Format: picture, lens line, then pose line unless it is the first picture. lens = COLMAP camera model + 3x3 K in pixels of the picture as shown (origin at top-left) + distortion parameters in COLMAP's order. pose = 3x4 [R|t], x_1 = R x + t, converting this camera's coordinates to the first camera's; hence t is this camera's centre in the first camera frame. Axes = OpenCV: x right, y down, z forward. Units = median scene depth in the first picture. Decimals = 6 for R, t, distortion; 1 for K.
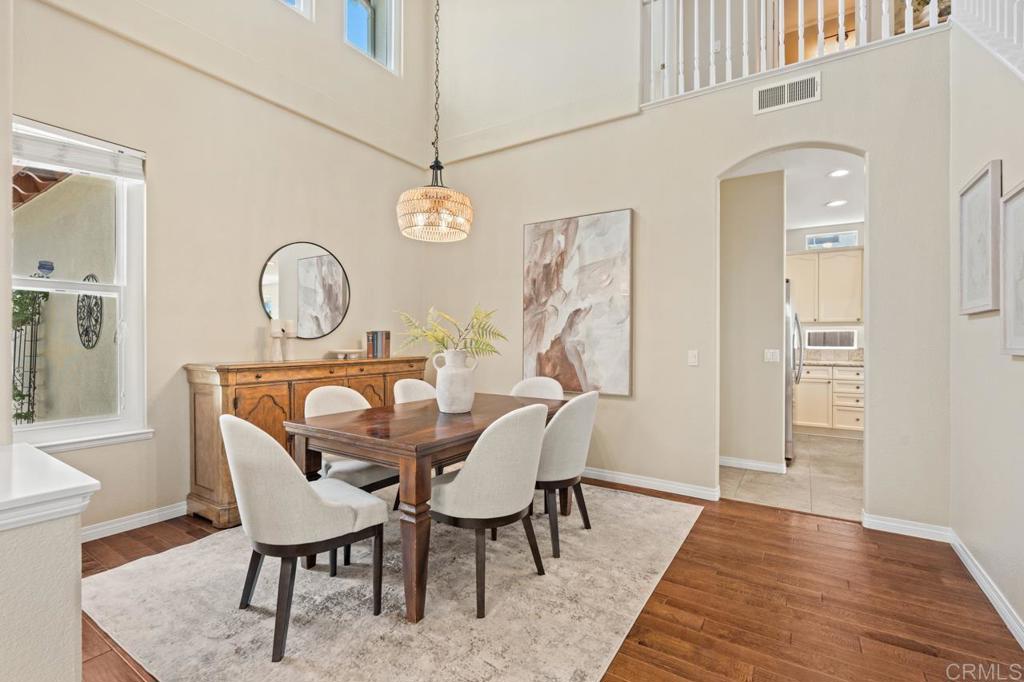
lens RADIAL K [[456.7, 0, 513.0], [0, 456.7, 338.9], [0, 0, 1]] dist [-0.003481, 0.000672]
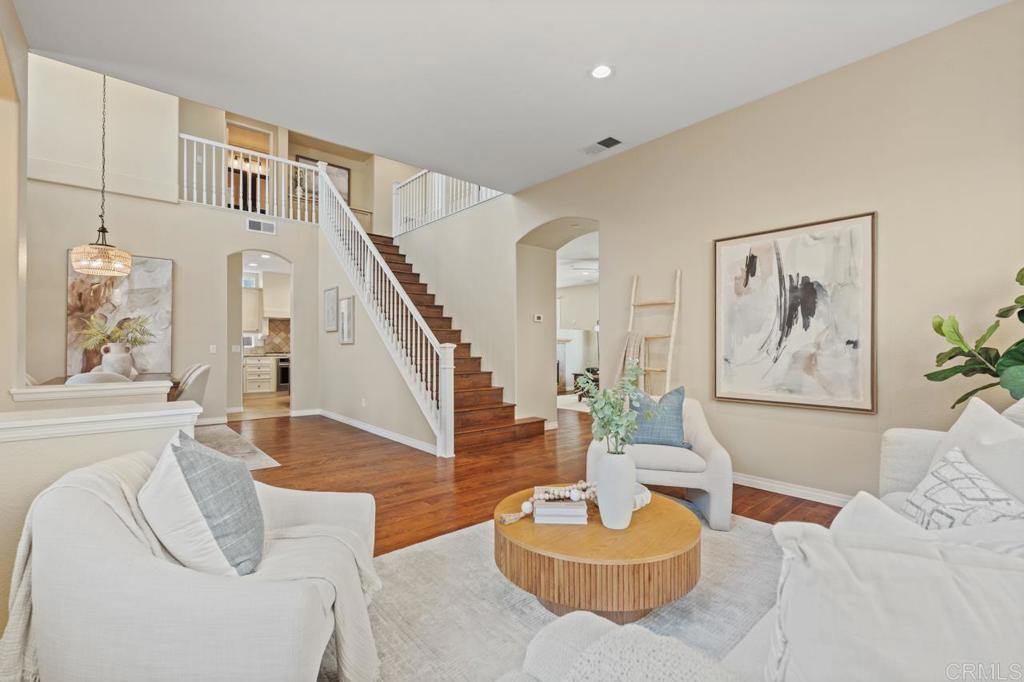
lens RADIAL K [[456.7, 0, 510.5], [0, 456.7, 341.6], [0, 0, 1]] dist [-0.003481, 0.000672]
pose [[0.273830, 0.005343, 0.961763, -1.043662], [0.001570, 0.999981, -0.006003, 0.023743], [-0.961777, 0.003154, 0.273816, -0.660571]]
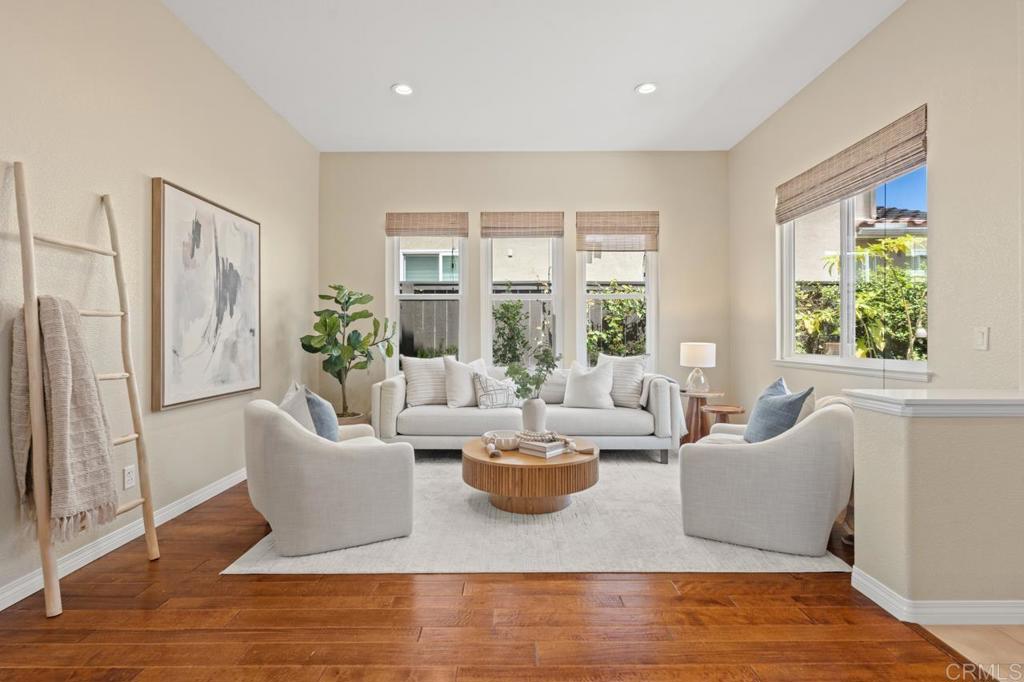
lens RADIAL K [[475.7, 0, 511.9], [0, 475.7, 340.3], [0, 0, 1]] dist [-0.004220, -0.000393]
pose [[-0.841826, 0.000205, -0.539749, 0.074715], [-0.001836, 0.999993, 0.003244, 0.037542], [0.539745, 0.003722, -0.841820, 0.137278]]
